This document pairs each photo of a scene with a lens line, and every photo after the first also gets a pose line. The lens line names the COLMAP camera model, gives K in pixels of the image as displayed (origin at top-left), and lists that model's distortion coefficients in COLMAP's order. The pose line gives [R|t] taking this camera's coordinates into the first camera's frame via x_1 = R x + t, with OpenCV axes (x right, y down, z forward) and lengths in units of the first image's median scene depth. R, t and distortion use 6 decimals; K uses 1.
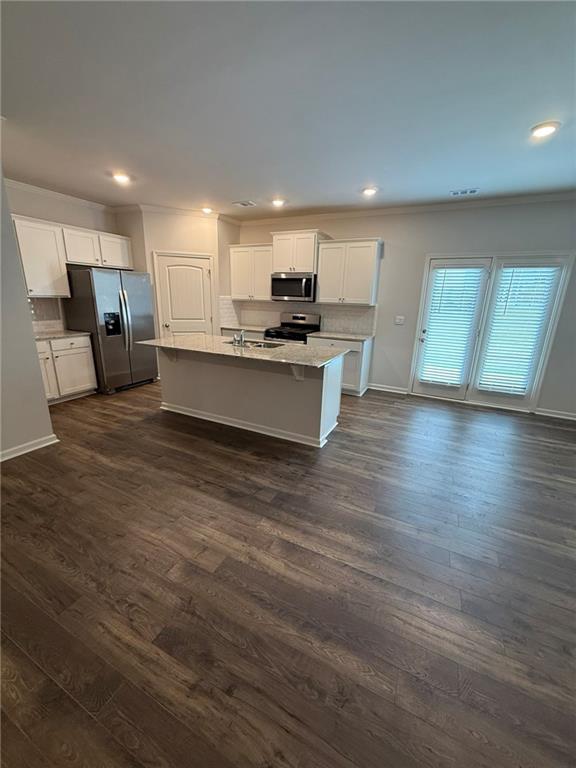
lens RADIAL K [[309.0, 0, 286.0], [0, 309.0, 383.5], [0, 0, 1]] dist [0.006253, -0.000150]
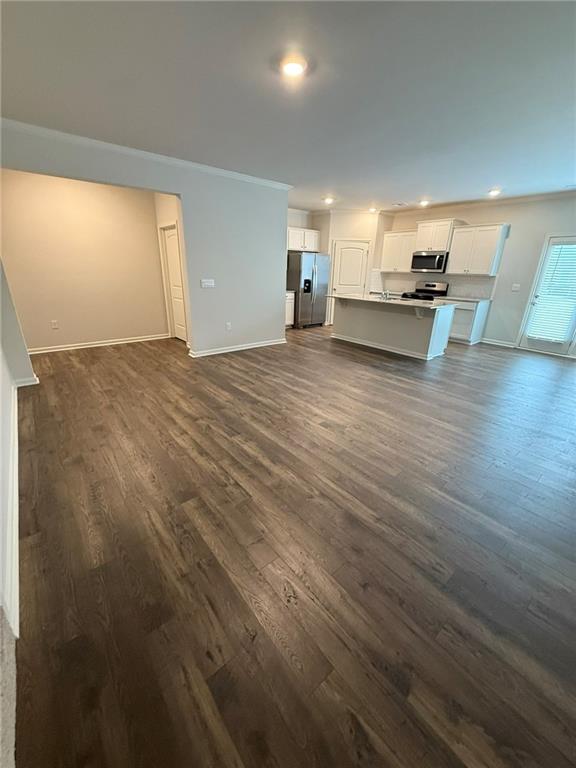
lens RADIAL K [[309.0, 0, 290.7], [0, 309.0, 381.3], [0, 0, 1]] dist [0.006253, -0.000150]
pose [[0.916897, 0.132873, -0.376357, 0.050576], [-0.108438, 0.990421, 0.085488, 0.167467], [0.384111, -0.037573, 0.922522, -0.541427]]
